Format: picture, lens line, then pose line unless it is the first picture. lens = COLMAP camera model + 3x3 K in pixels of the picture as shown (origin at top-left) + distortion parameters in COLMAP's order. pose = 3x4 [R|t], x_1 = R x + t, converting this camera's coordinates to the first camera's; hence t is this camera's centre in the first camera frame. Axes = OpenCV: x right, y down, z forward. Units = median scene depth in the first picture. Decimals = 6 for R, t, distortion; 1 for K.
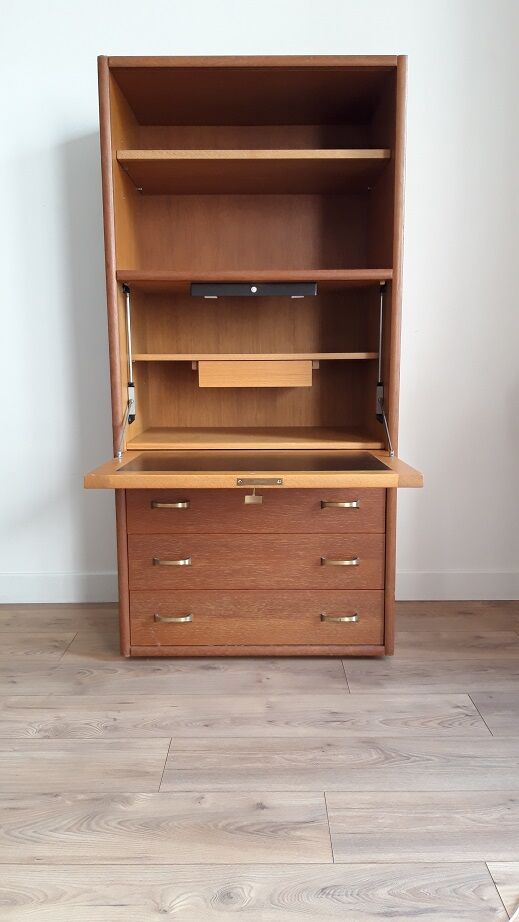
lens RADIAL K [[725.6, 0, 261.9], [0, 725.6, 461.1], [0, 0, 1]] dist [0.049703, -0.091196]
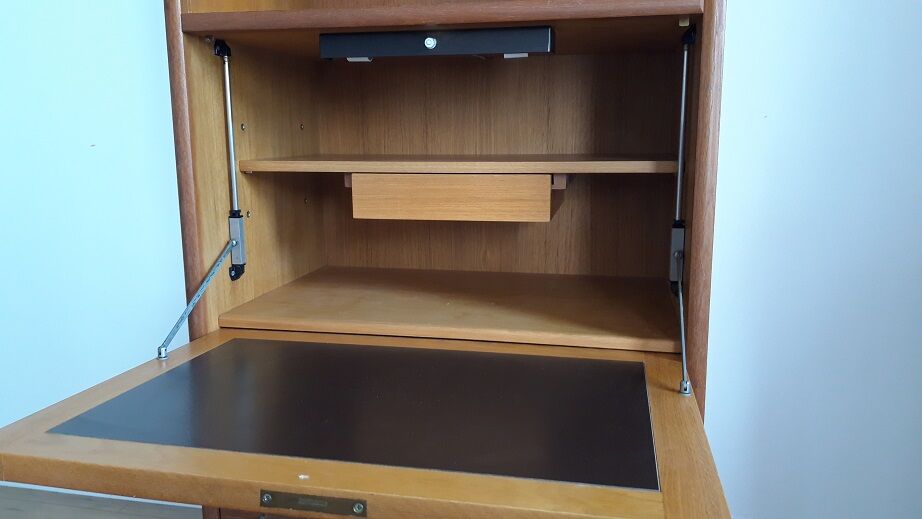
lens RADIAL K [[725.6, 0, 465.6], [0, 725.6, 254.0], [0, 0, 1]] dist [0.049703, -0.091196]
pose [[0.978881, 0.032905, -0.201763, 0.119959], [-0.027742, 0.999213, 0.028365, -0.094517], [0.202538, -0.022169, 0.979023, 0.464056]]
